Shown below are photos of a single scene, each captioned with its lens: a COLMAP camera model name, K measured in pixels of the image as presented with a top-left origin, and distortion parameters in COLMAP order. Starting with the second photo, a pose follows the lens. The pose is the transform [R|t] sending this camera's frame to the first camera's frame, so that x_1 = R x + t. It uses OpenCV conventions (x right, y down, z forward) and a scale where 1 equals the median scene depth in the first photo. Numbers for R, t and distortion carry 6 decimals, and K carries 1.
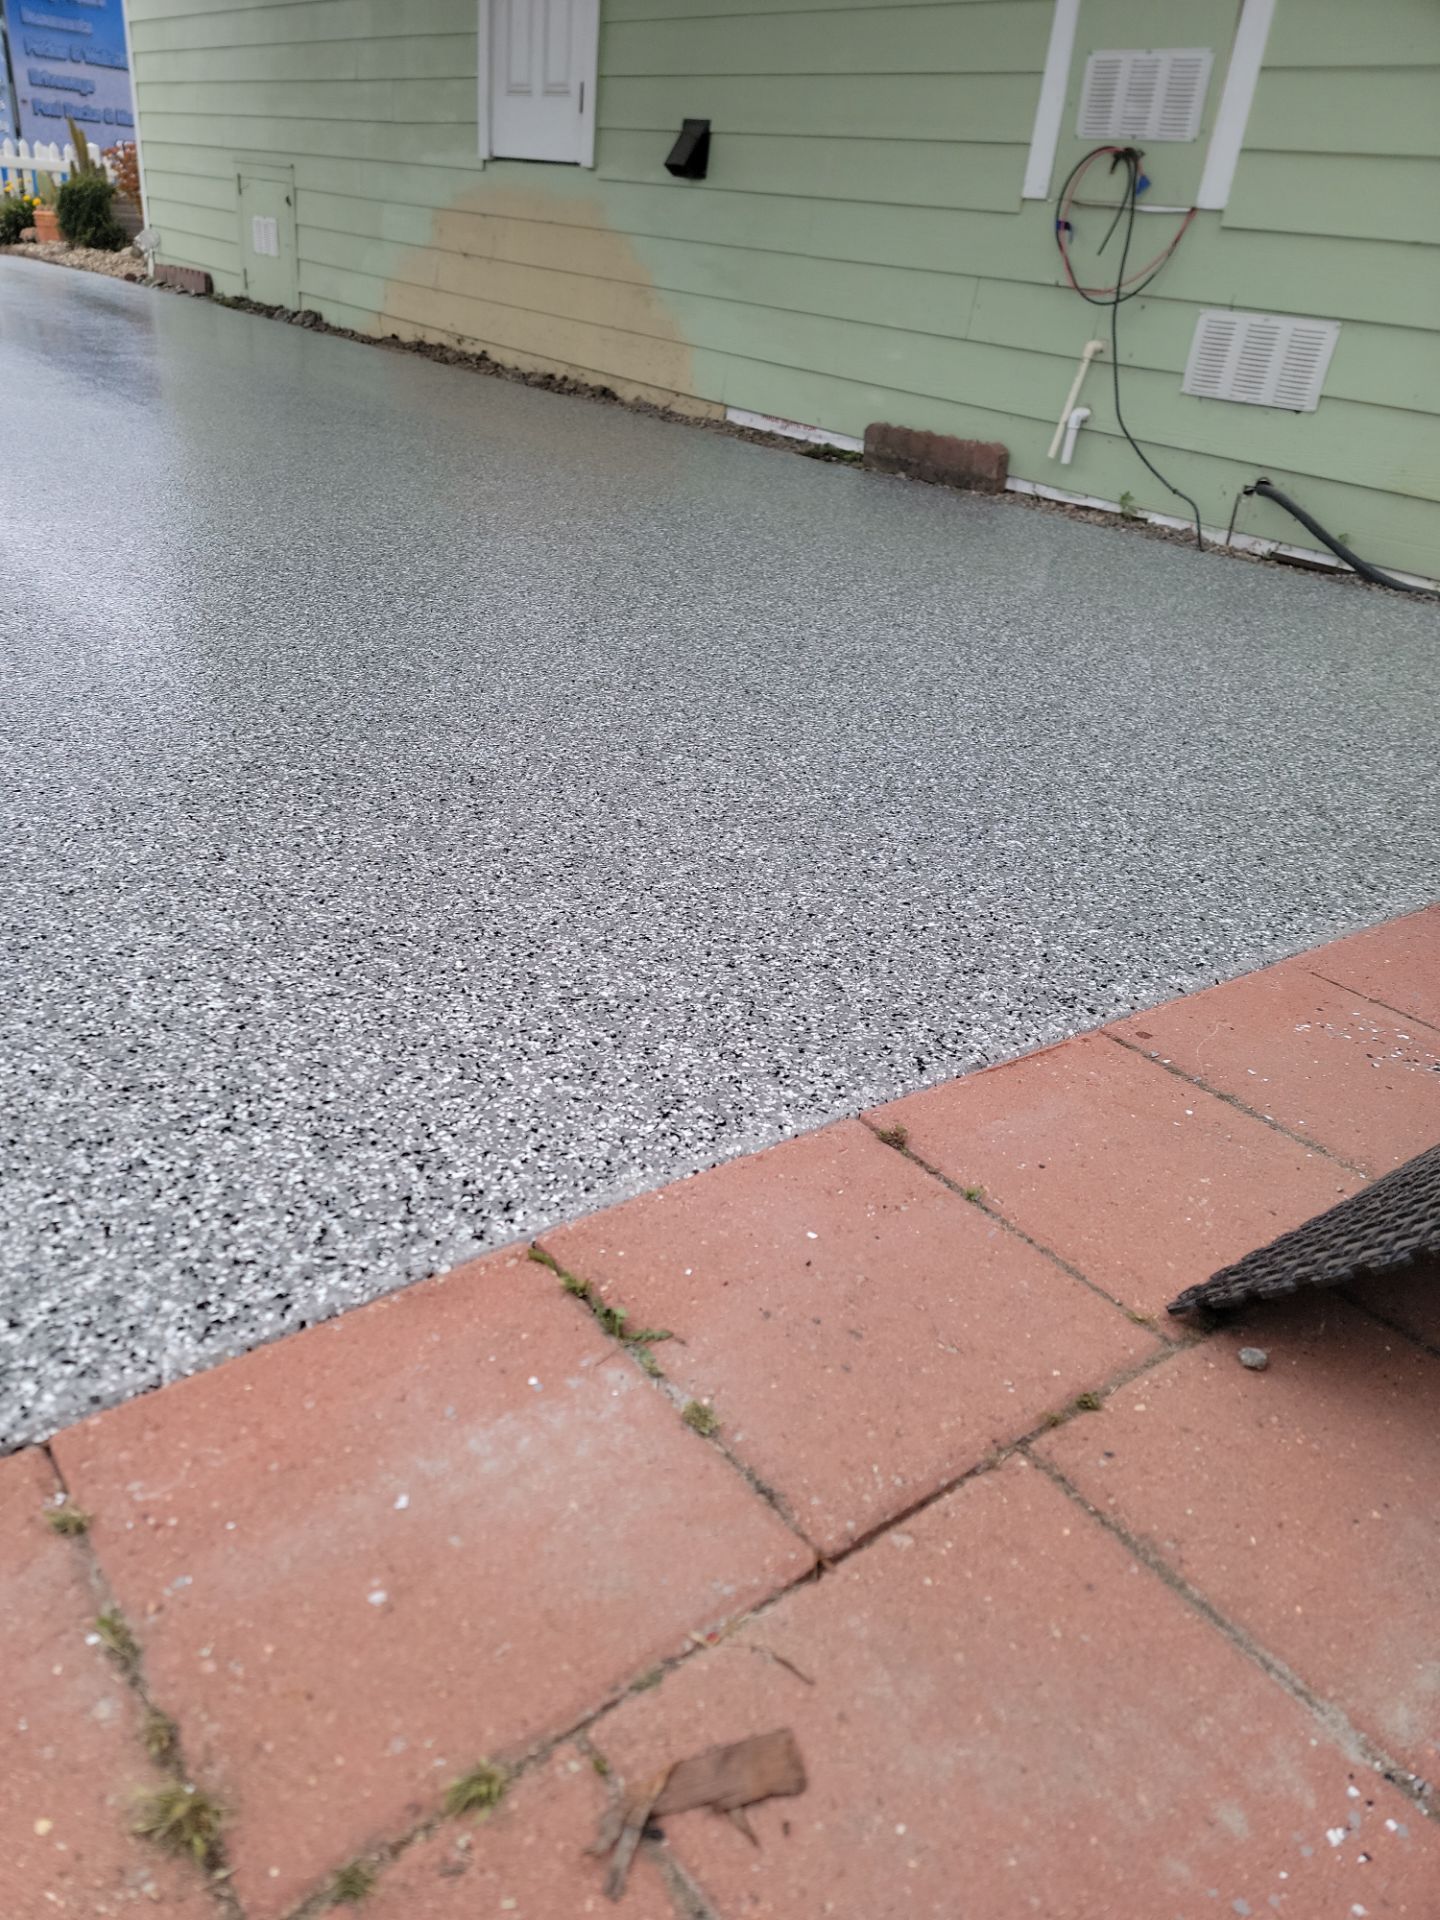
lens RADIAL K [[1348.3, 0, 695.7], [0, 1348.3, 994.3], [0, 0, 1]] dist [0.087298, -0.080507]
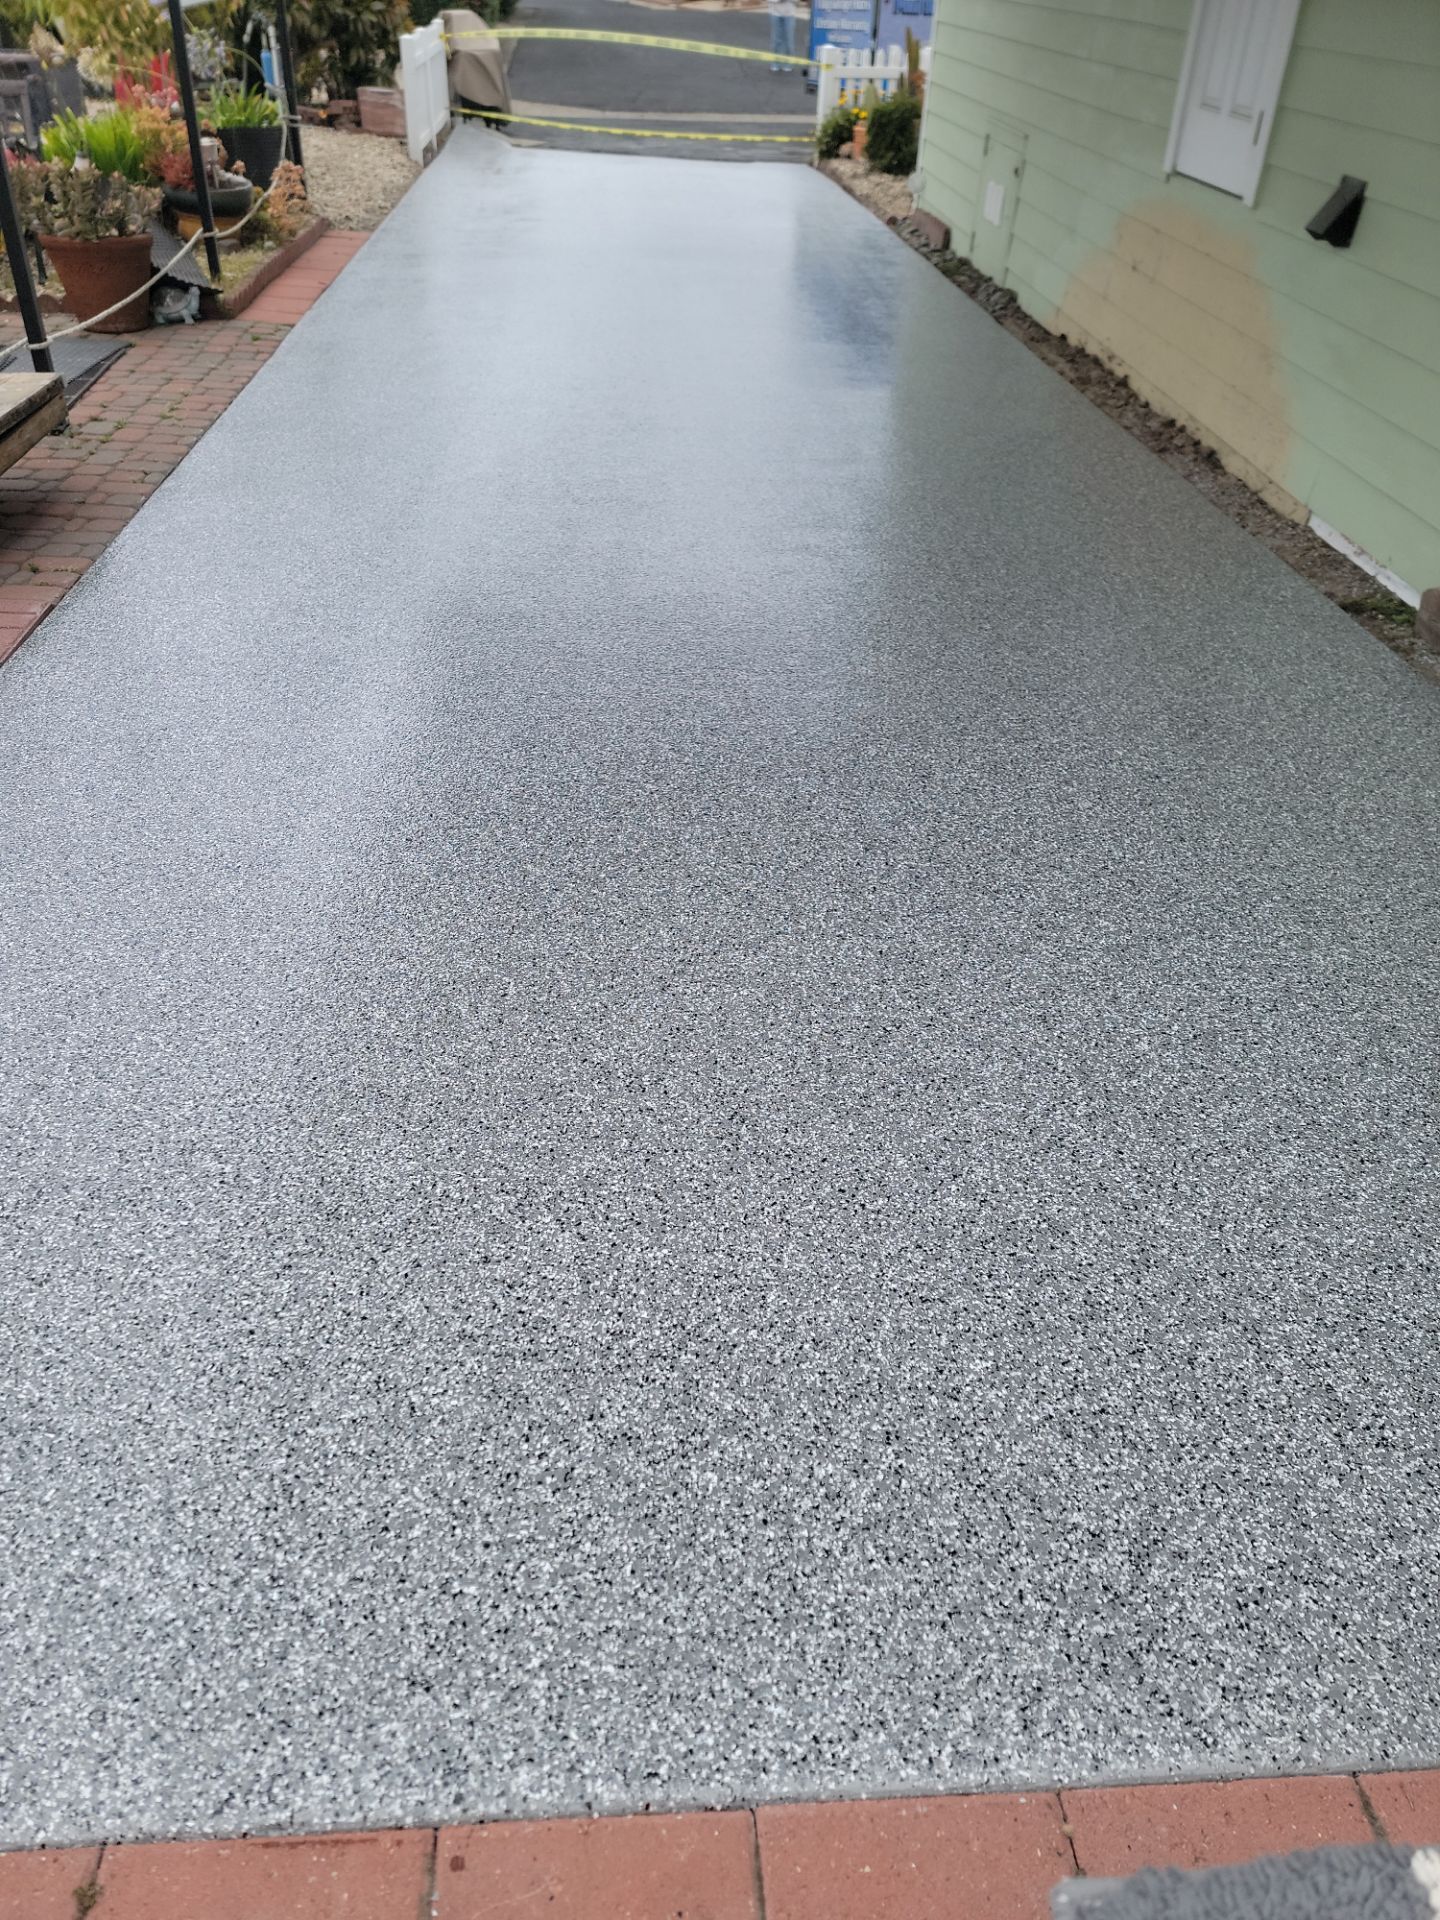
lens RADIAL K [[1348.3, 0, 708.2], [0, 1348.3, 979.1], [0, 0, 1]] dist [0.087298, -0.080507]
pose [[0.840653, 0.279667, -0.463777, 0.605713], [-0.231635, 0.959741, 0.158877, -0.629864], [0.489539, -0.026133, 0.871590, 0.162201]]
